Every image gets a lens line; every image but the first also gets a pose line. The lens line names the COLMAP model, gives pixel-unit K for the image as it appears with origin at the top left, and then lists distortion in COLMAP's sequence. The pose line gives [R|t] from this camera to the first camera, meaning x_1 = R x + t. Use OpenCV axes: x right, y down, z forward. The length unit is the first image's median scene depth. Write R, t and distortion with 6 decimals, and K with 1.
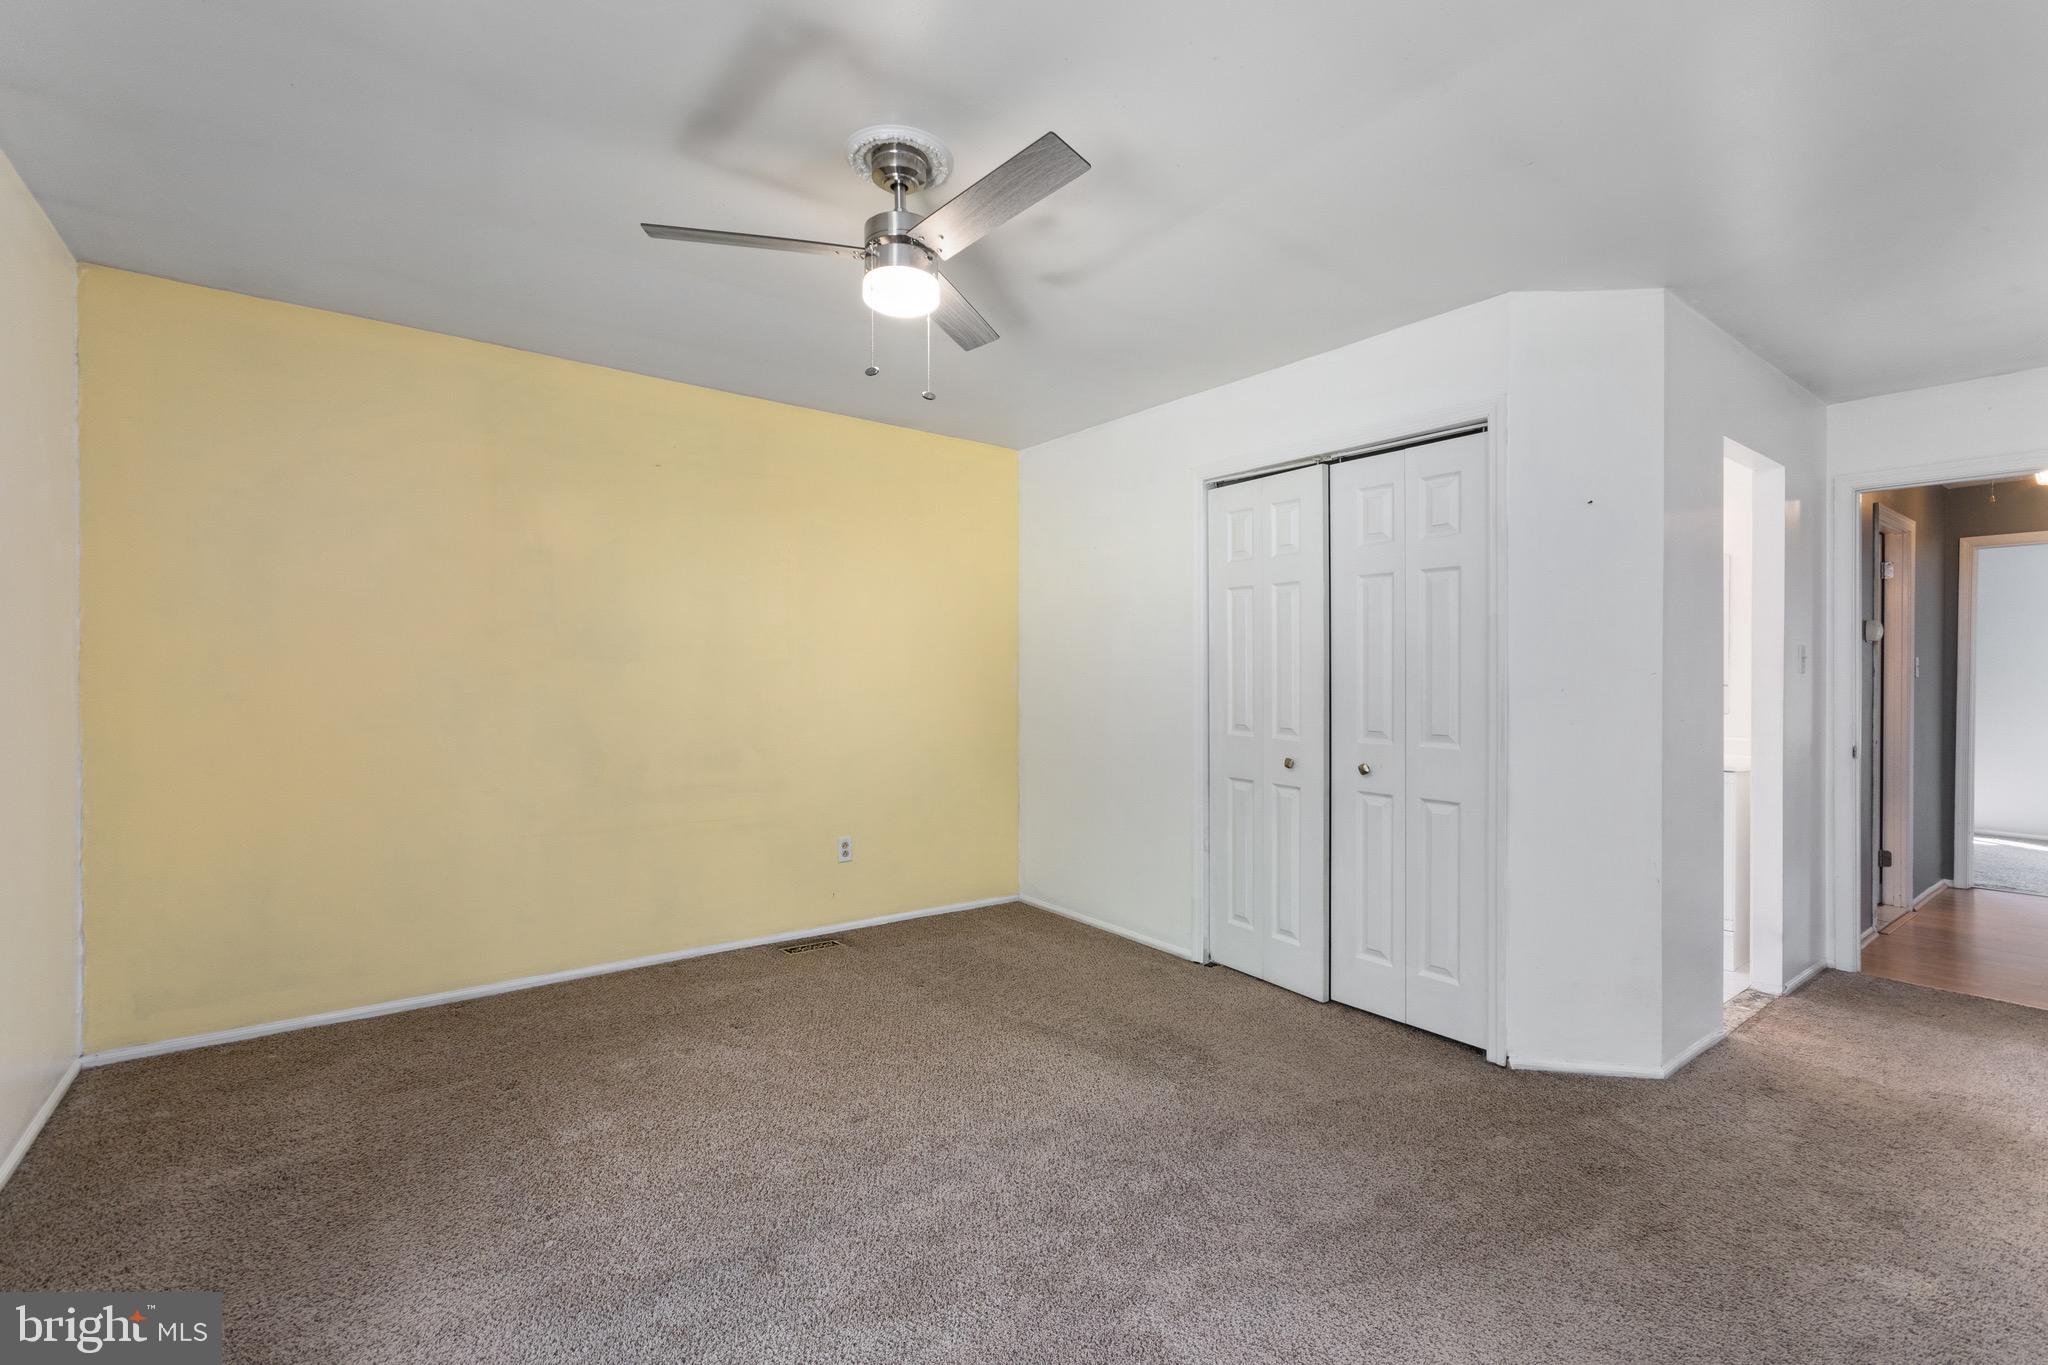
lens RADIAL K [[906.3, 0, 1029.3], [0, 906.3, 676.9], [0, 0, 1]] dist [0.000287, 0.000303]
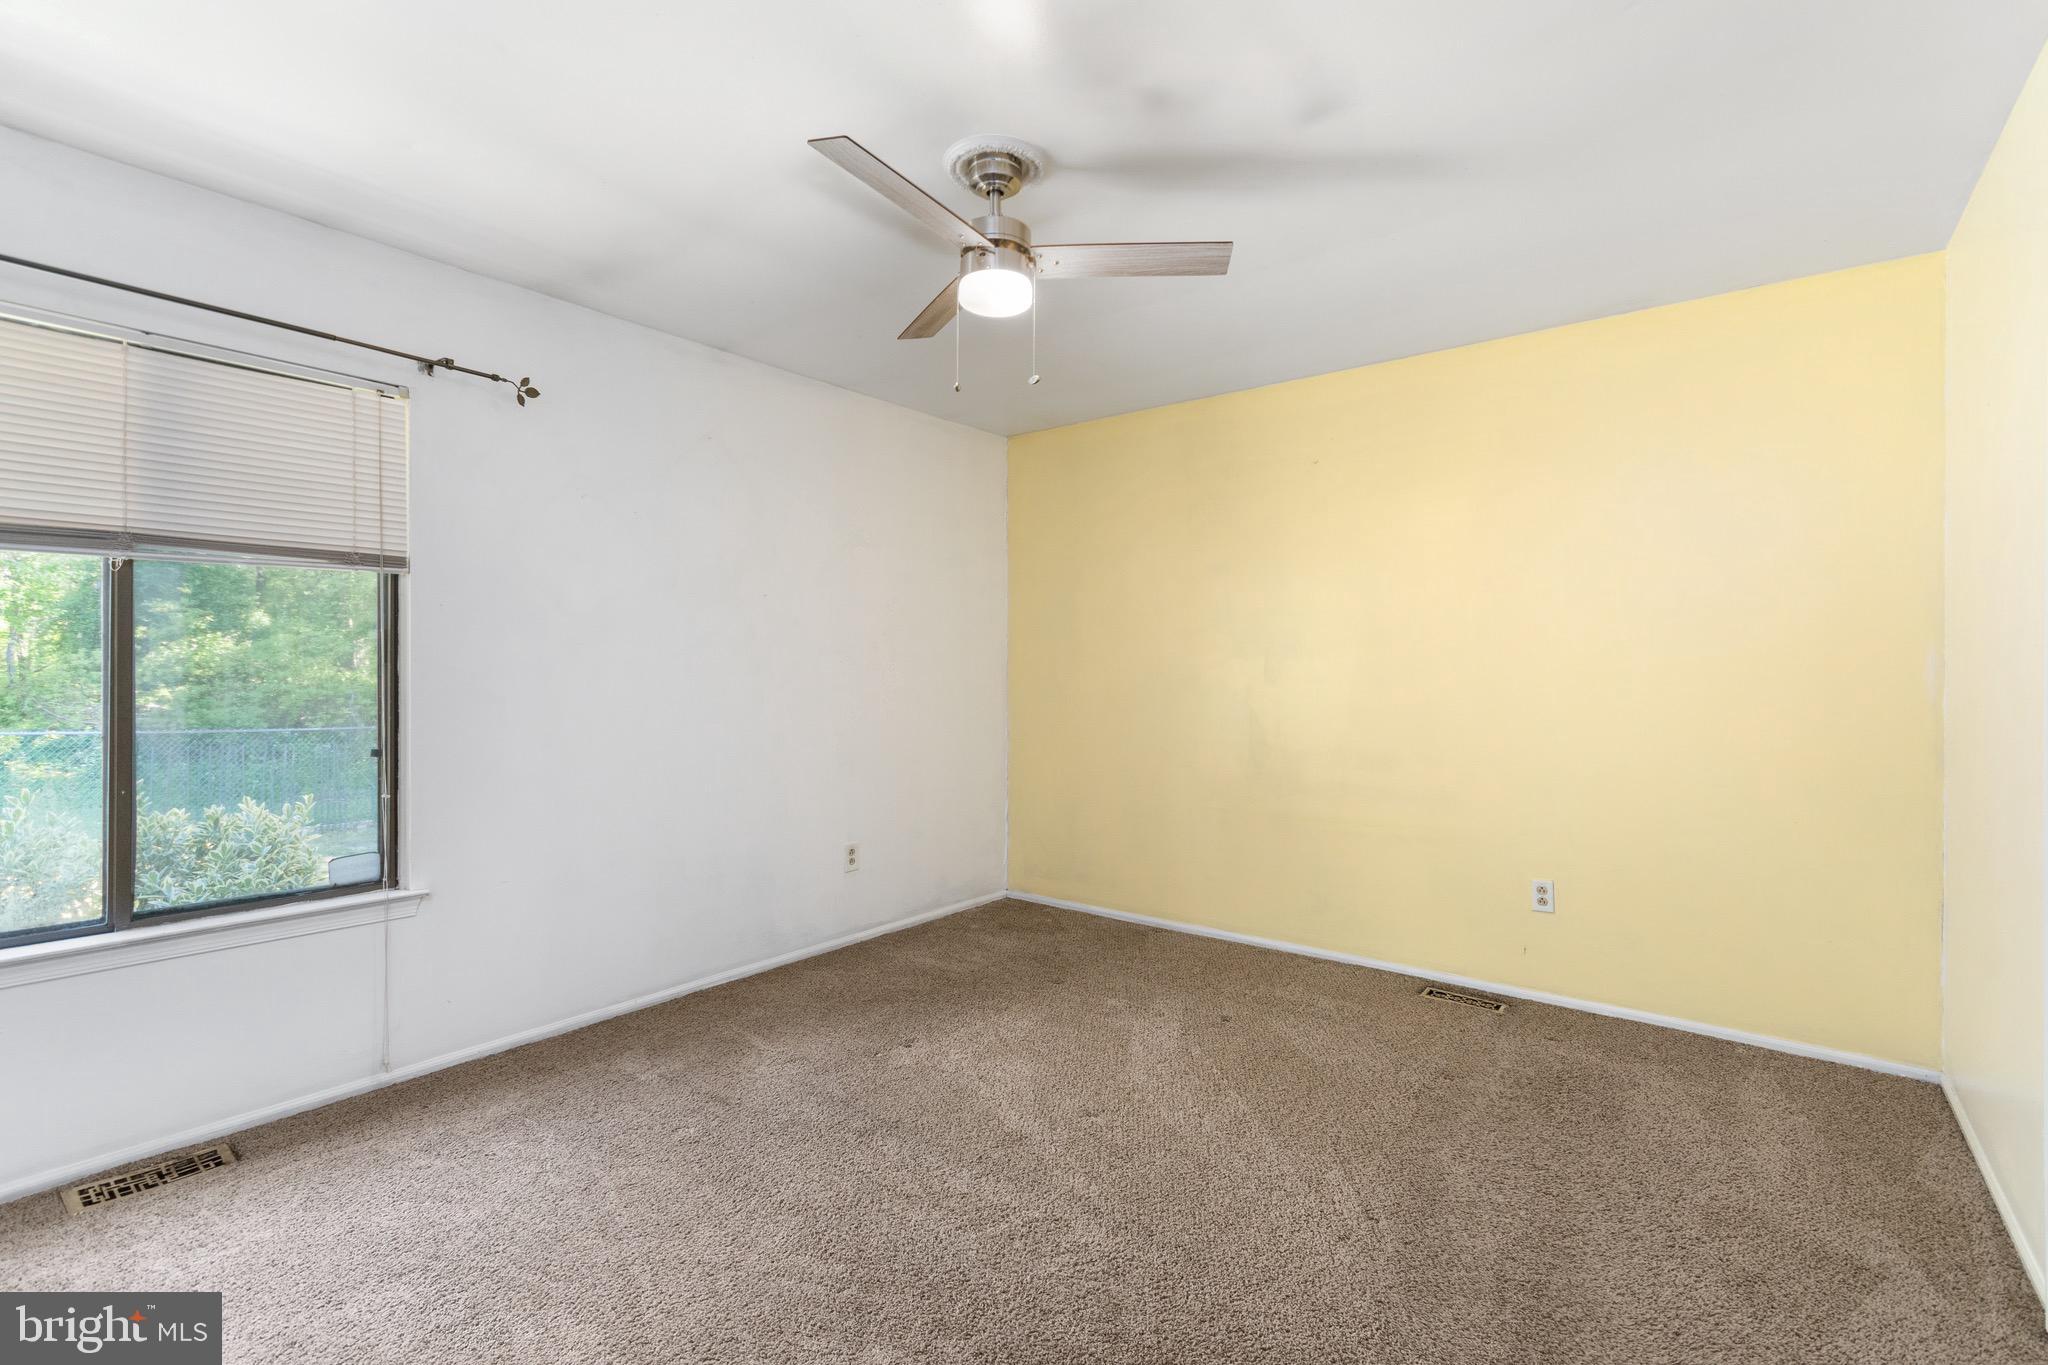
lens RADIAL K [[906.3, 0, 1029.3], [0, 906.3, 676.9], [0, 0, 1]] dist [0.000287, 0.000303]
pose [[0.248400, -0.001091, -0.968657, 0.494252], [0.003576, 0.999994, -0.000209, 0.004148], [0.968651, -0.003412, 0.248402, 0.447276]]
